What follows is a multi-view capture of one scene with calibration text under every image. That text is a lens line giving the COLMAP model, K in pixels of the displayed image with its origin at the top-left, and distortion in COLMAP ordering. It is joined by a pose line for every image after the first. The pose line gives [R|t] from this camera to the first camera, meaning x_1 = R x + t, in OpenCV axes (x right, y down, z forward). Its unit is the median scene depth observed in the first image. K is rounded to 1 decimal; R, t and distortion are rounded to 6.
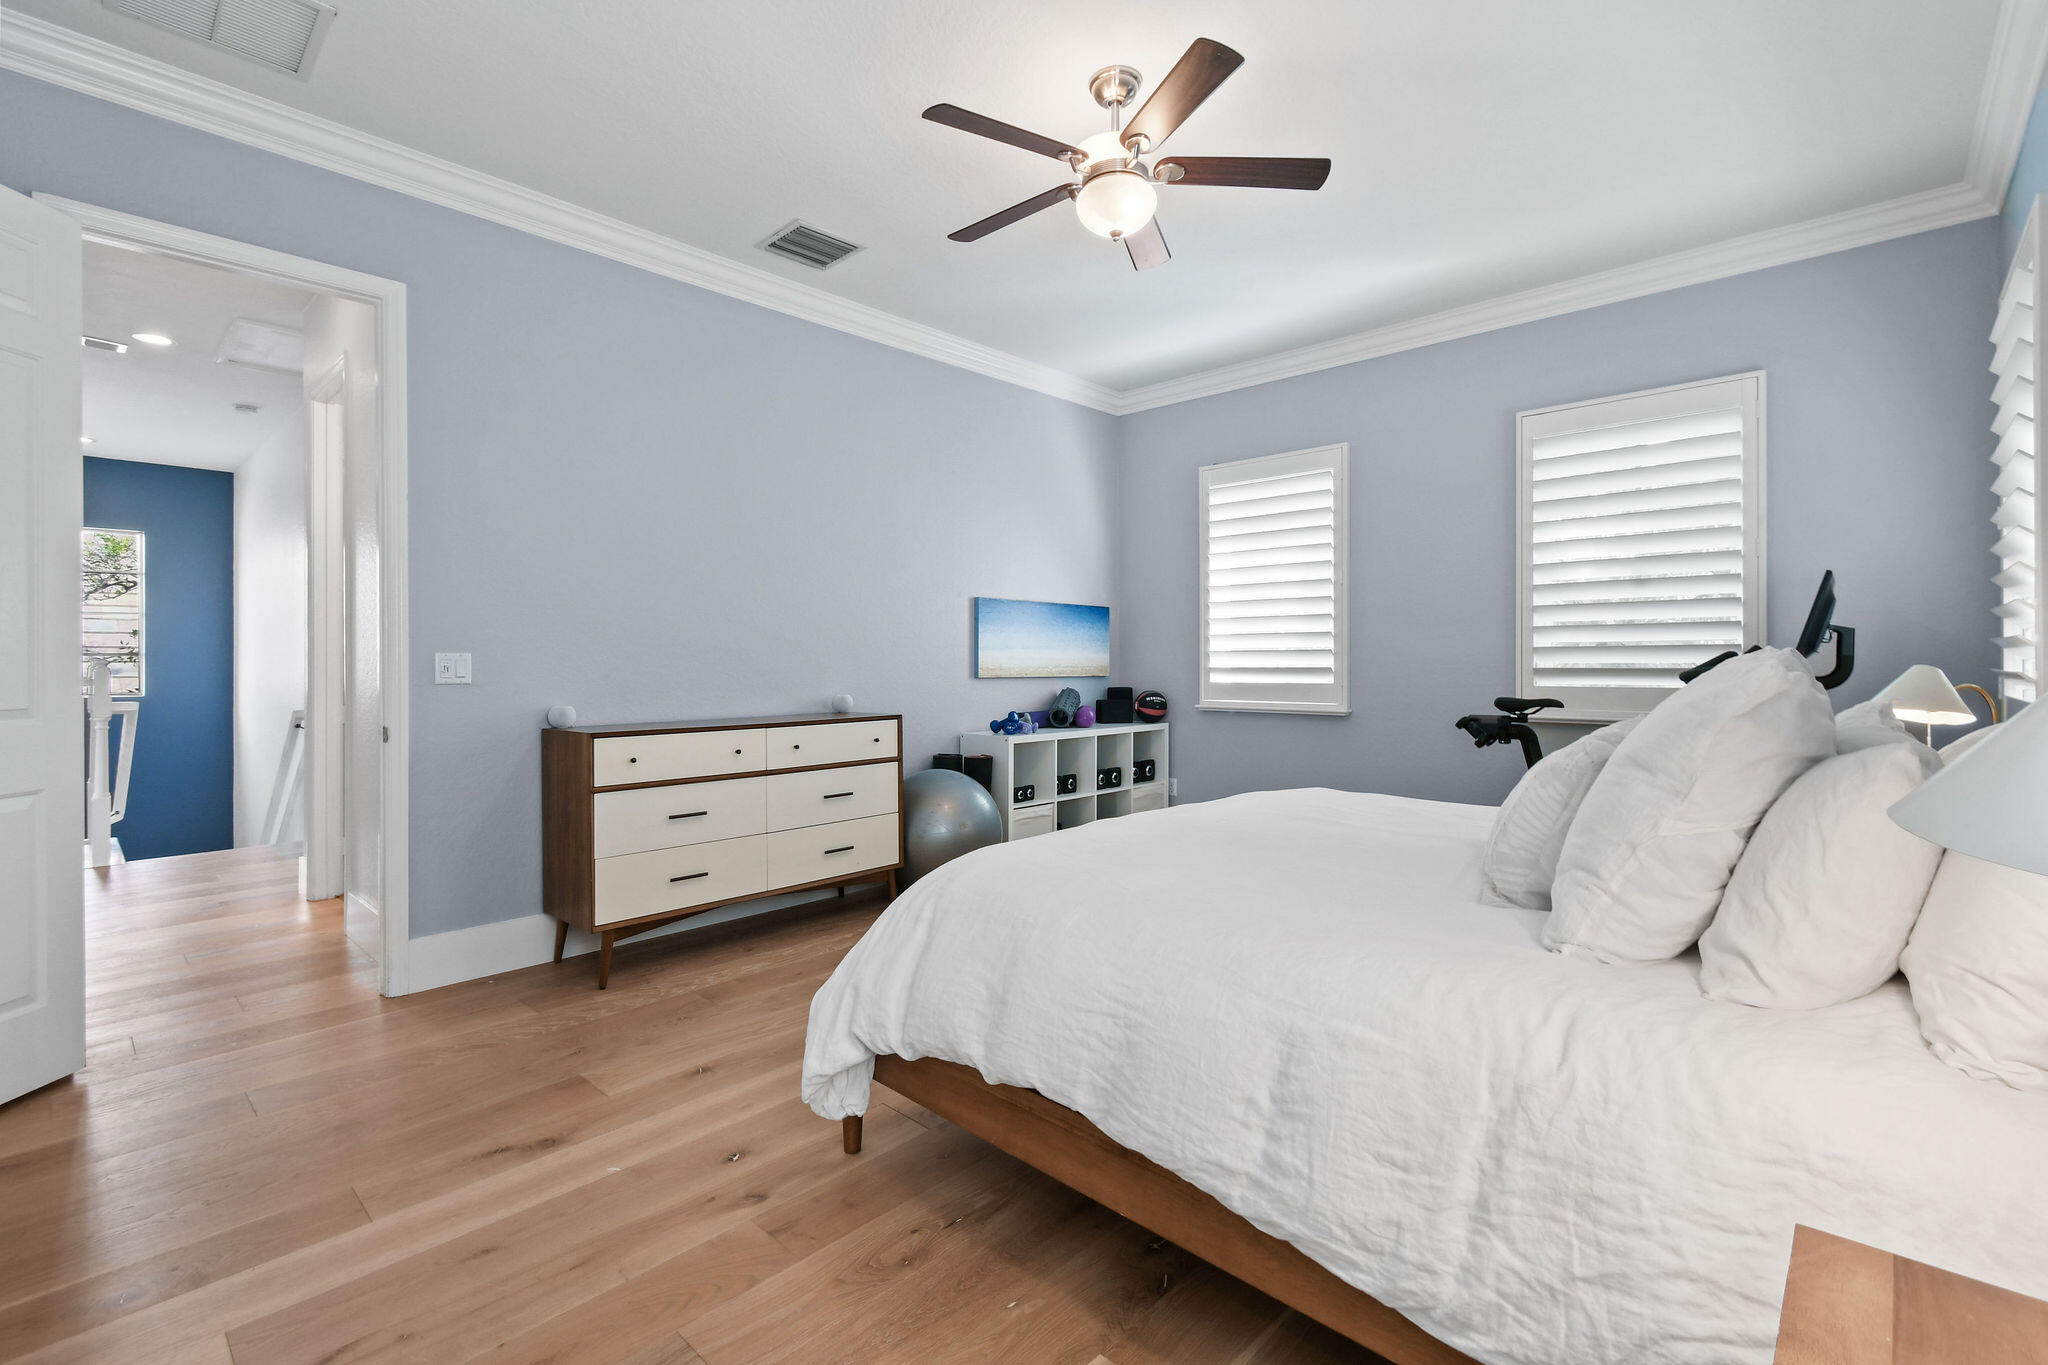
lens RADIAL K [[929.3, 0, 1021.2], [0, 929.3, 666.0], [0, 0, 1]] dist [0.003761, -0.002820]
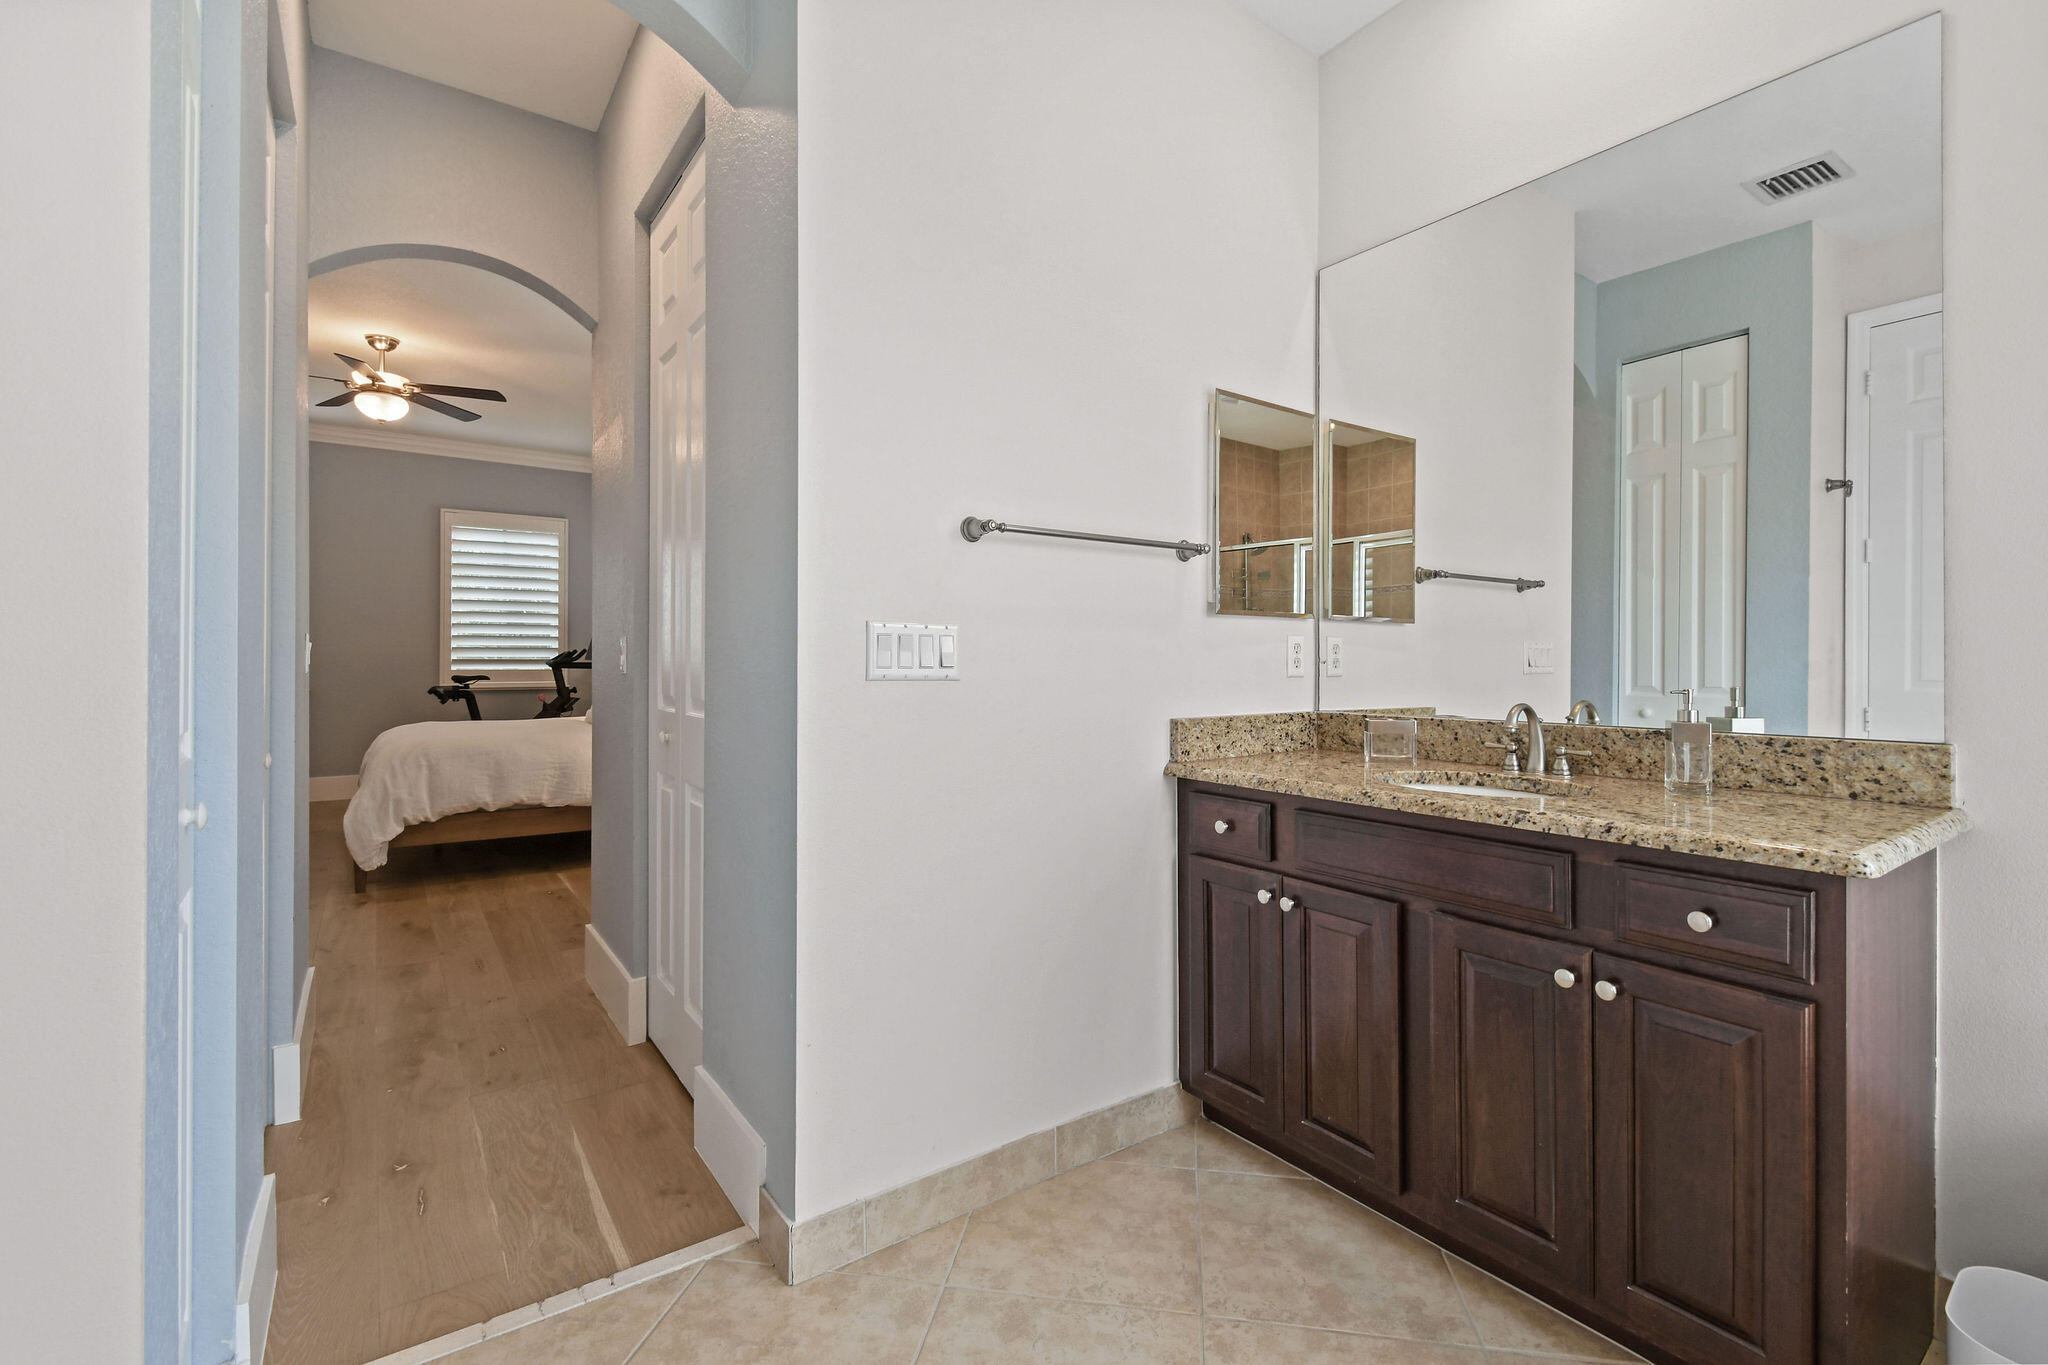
lens RADIAL K [[929.3, 0, 1037.5], [0, 929.3, 666.5], [0, 0, 1]] dist [0.003761, -0.002820]
pose [[0.209426, 0.000273, 0.977824, -0.997731], [0.000211, 1.000000, -0.000325, 0.017932], [-0.977824, 0.000274, 0.209426, -0.464596]]
